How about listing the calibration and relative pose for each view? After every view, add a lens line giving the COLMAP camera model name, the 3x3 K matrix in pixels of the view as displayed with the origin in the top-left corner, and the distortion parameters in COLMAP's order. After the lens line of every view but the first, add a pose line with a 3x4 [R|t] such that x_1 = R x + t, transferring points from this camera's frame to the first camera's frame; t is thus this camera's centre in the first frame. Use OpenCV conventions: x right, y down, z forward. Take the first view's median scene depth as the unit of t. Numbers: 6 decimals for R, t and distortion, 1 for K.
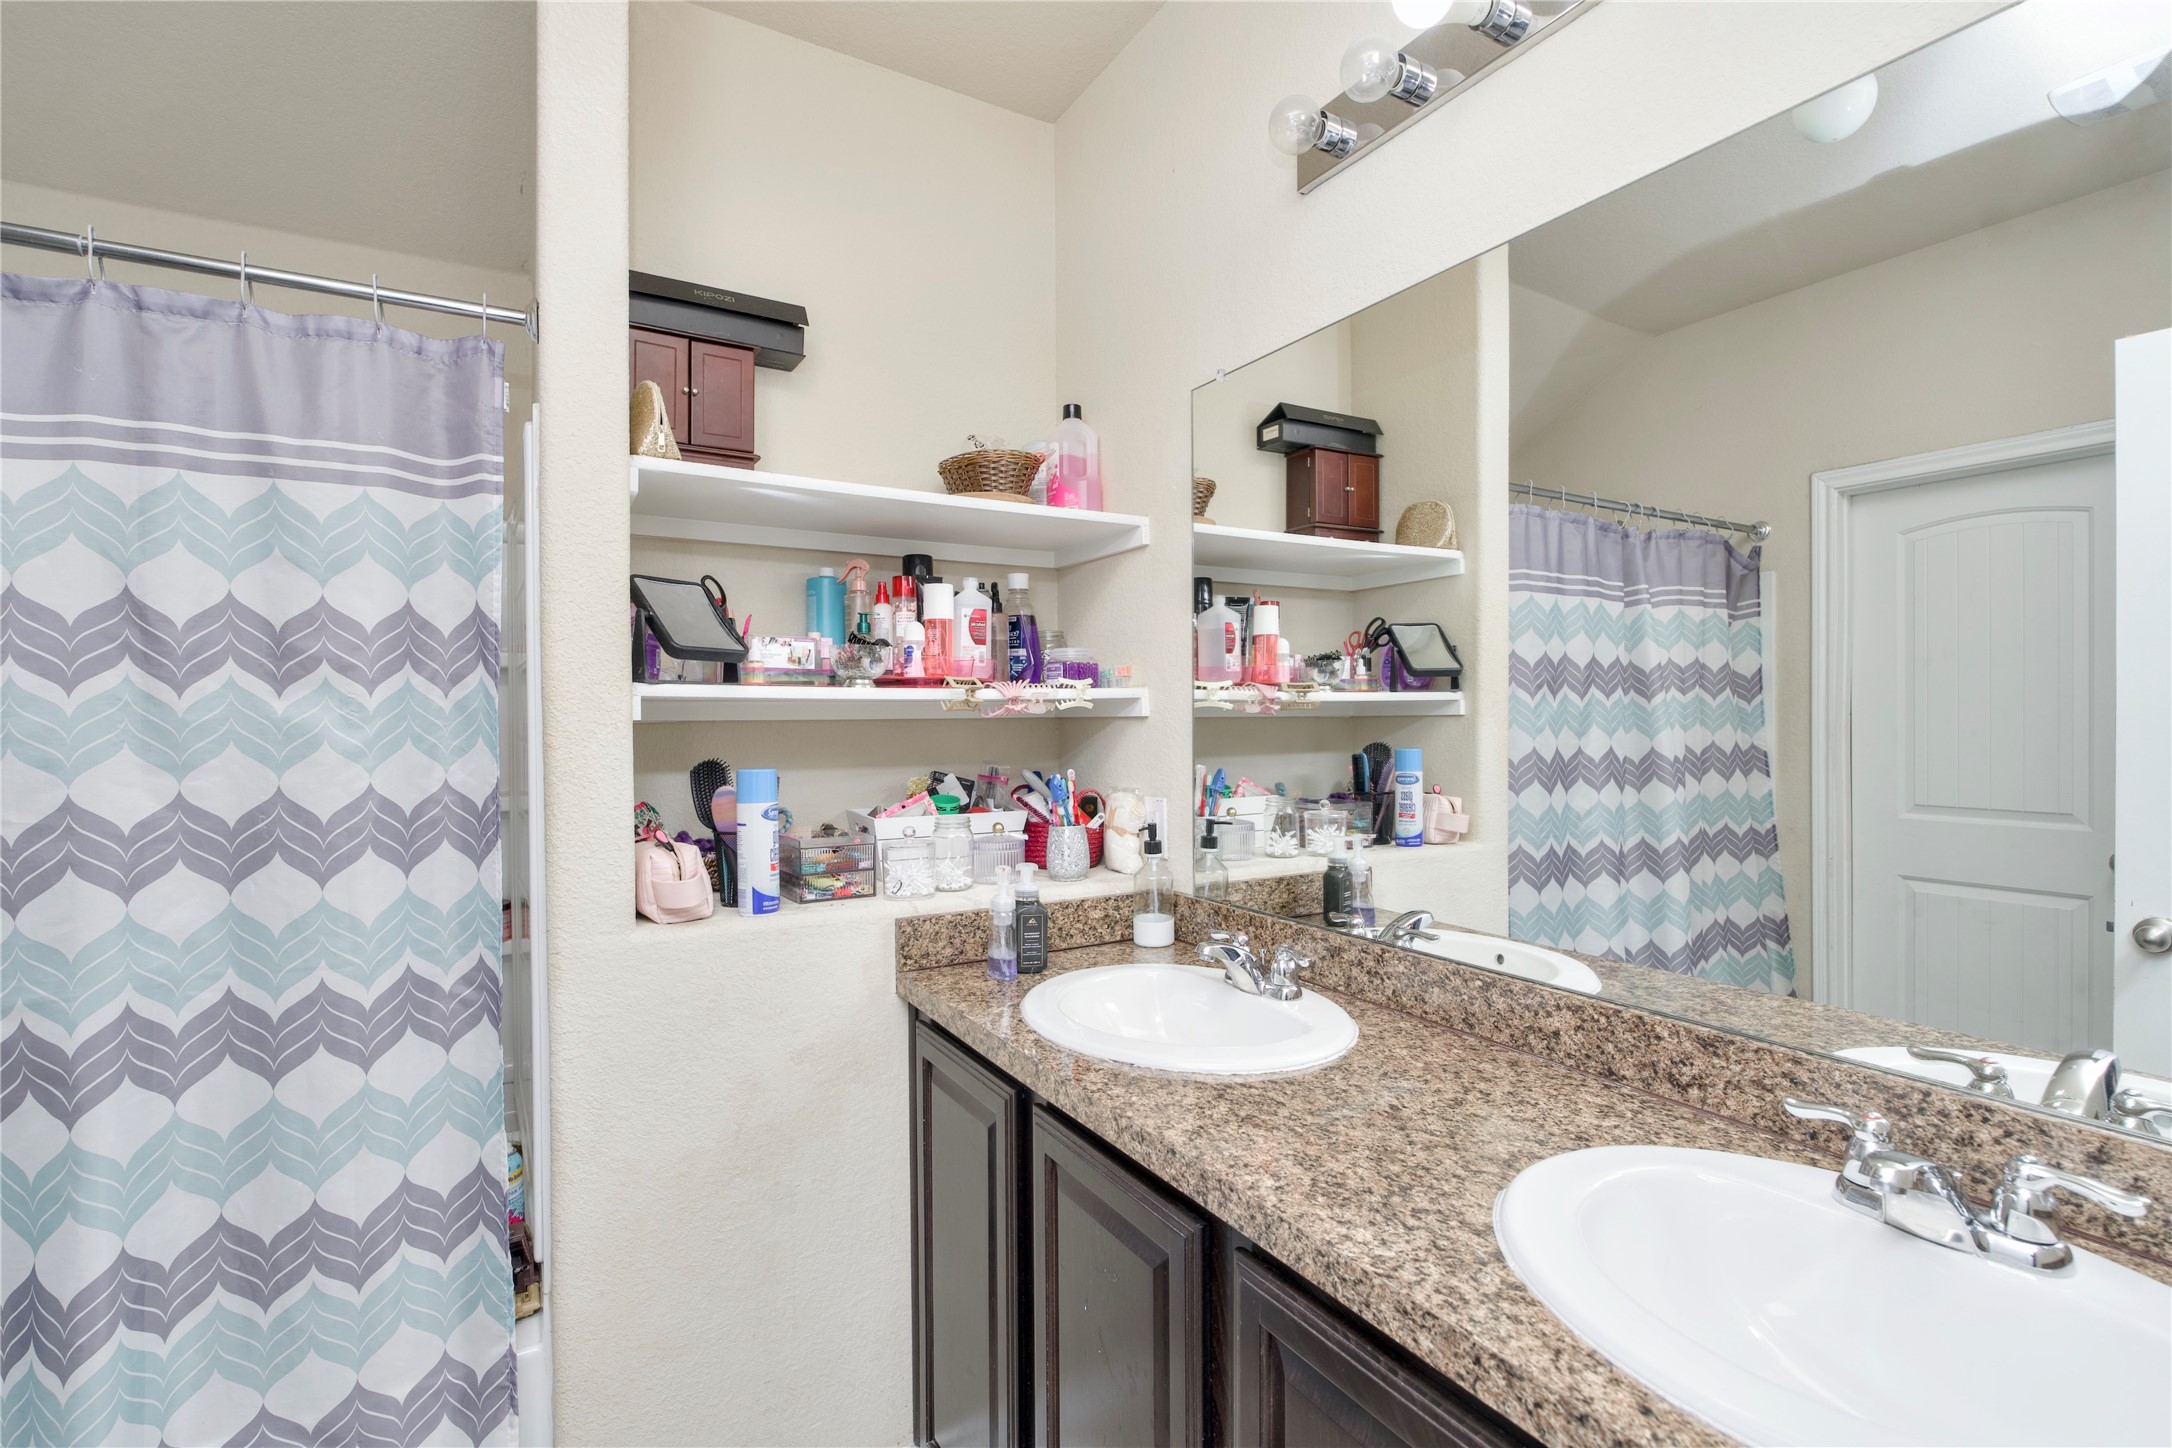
lens RADIAL K [[972.0, 0, 1092.0], [0, 972.0, 730.1], [0, 0, 1]] dist [-0.010092, 0.000854]
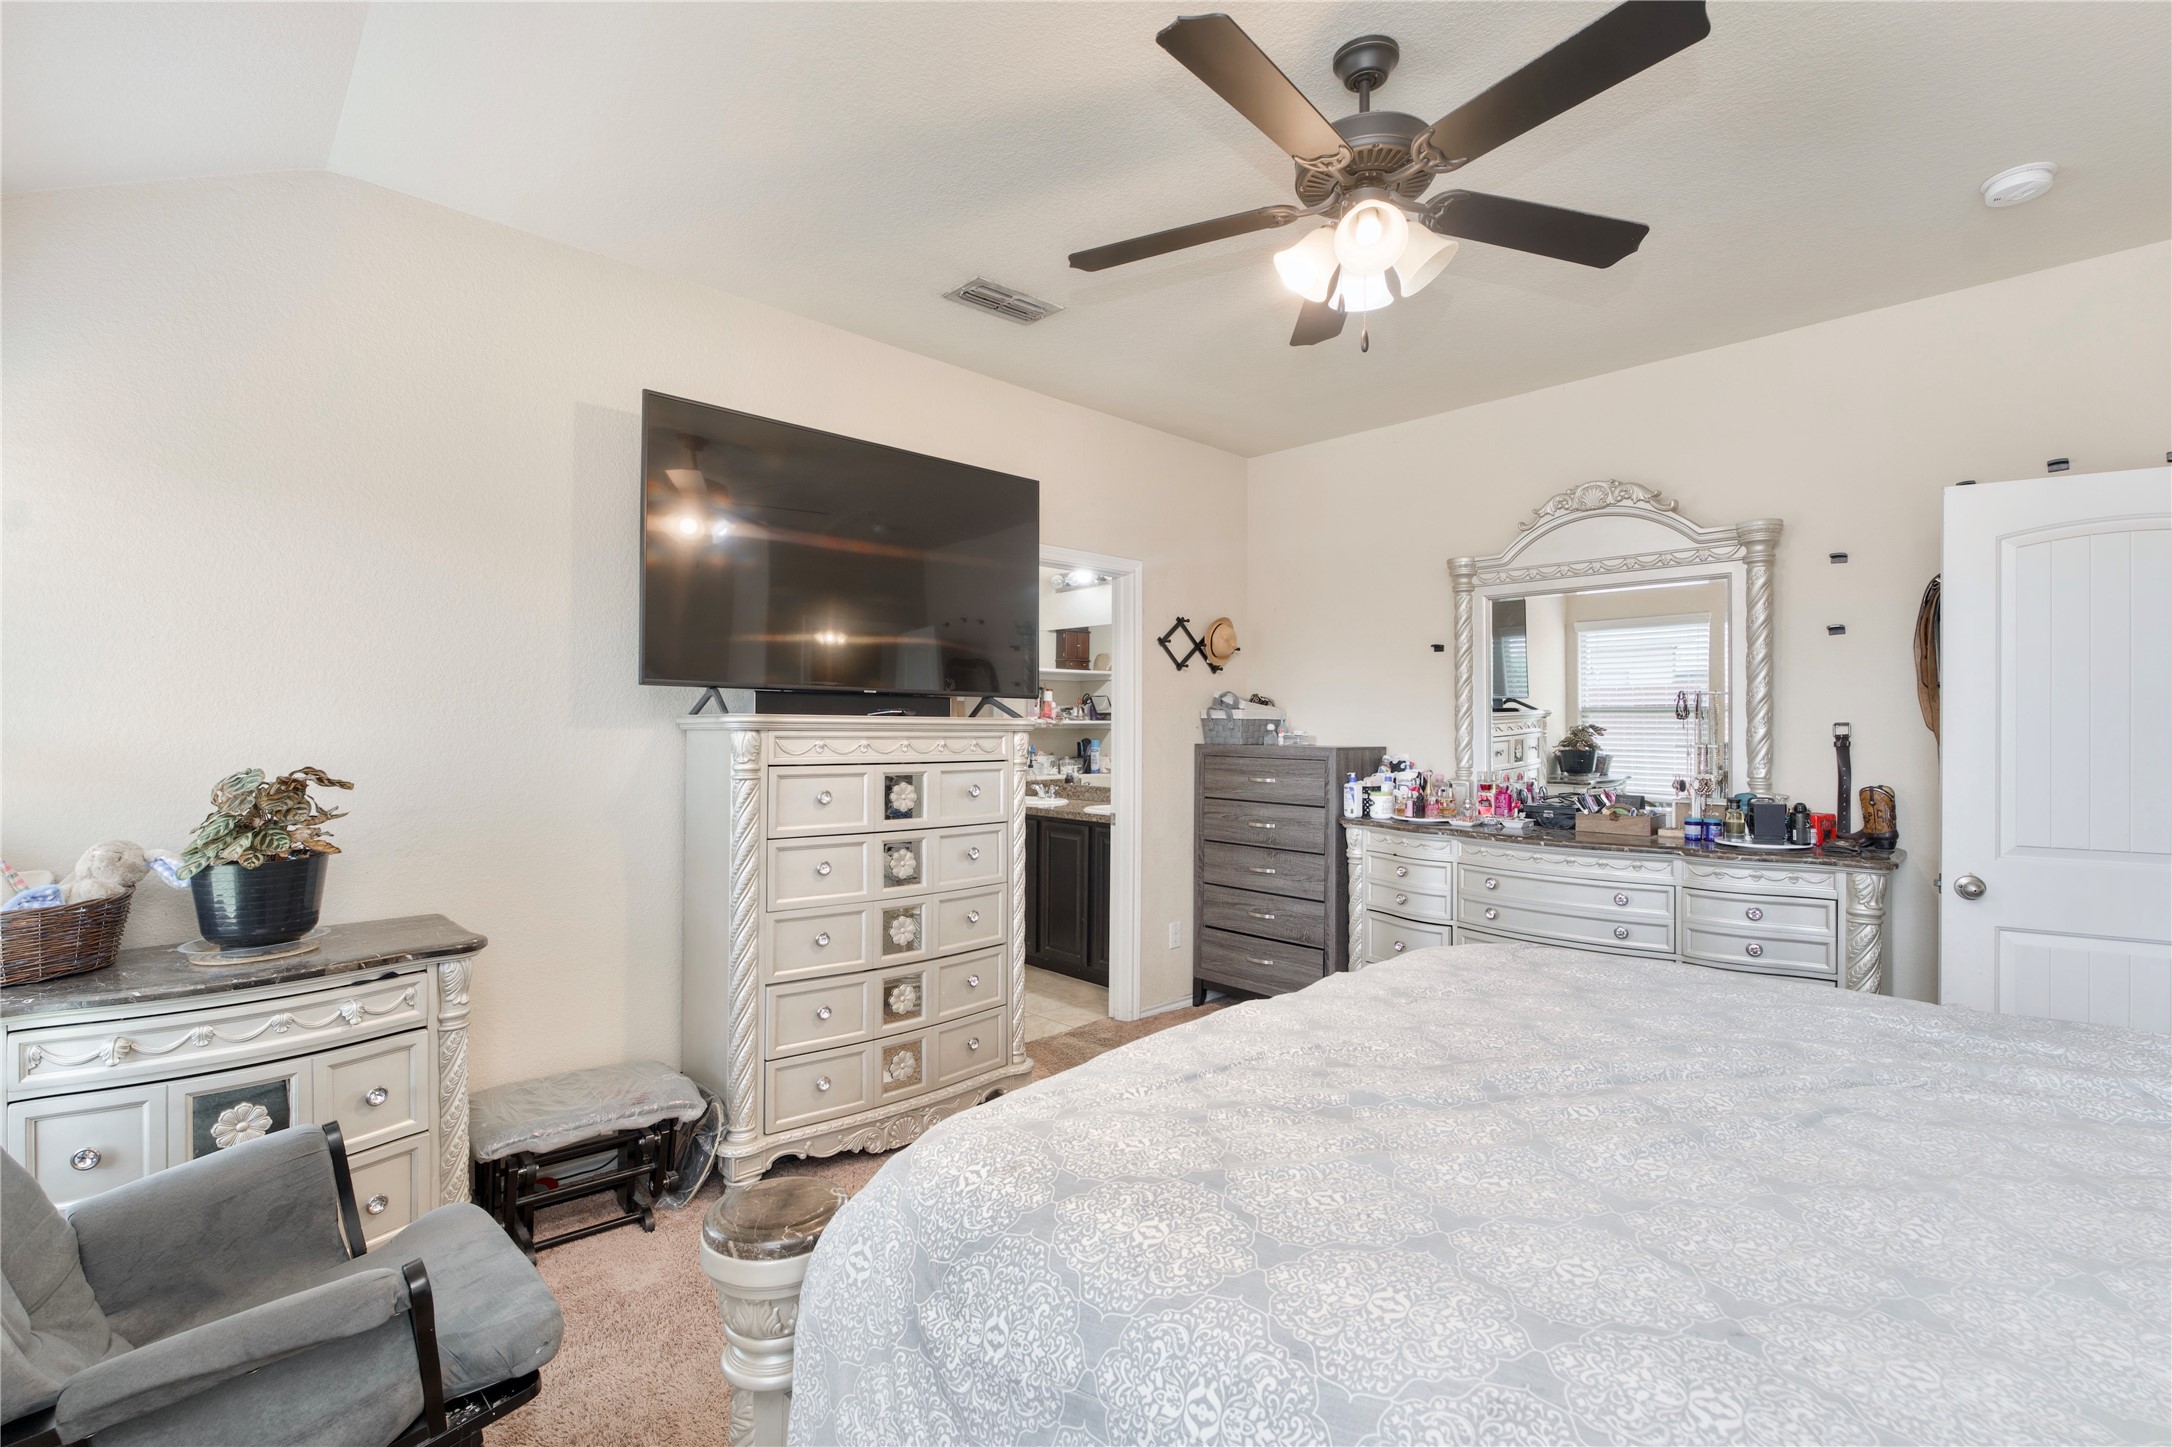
lens RADIAL K [[972.0, 0, 1085.3], [0, 972.0, 725.4], [0, 0, 1]] dist [-0.010092, 0.000854]
pose [[0.973496, 0.014357, 0.228253, -0.382789], [-0.010858, 0.999804, -0.016576, 0.024659], [-0.228447, 0.013658, 0.973461, -1.896381]]
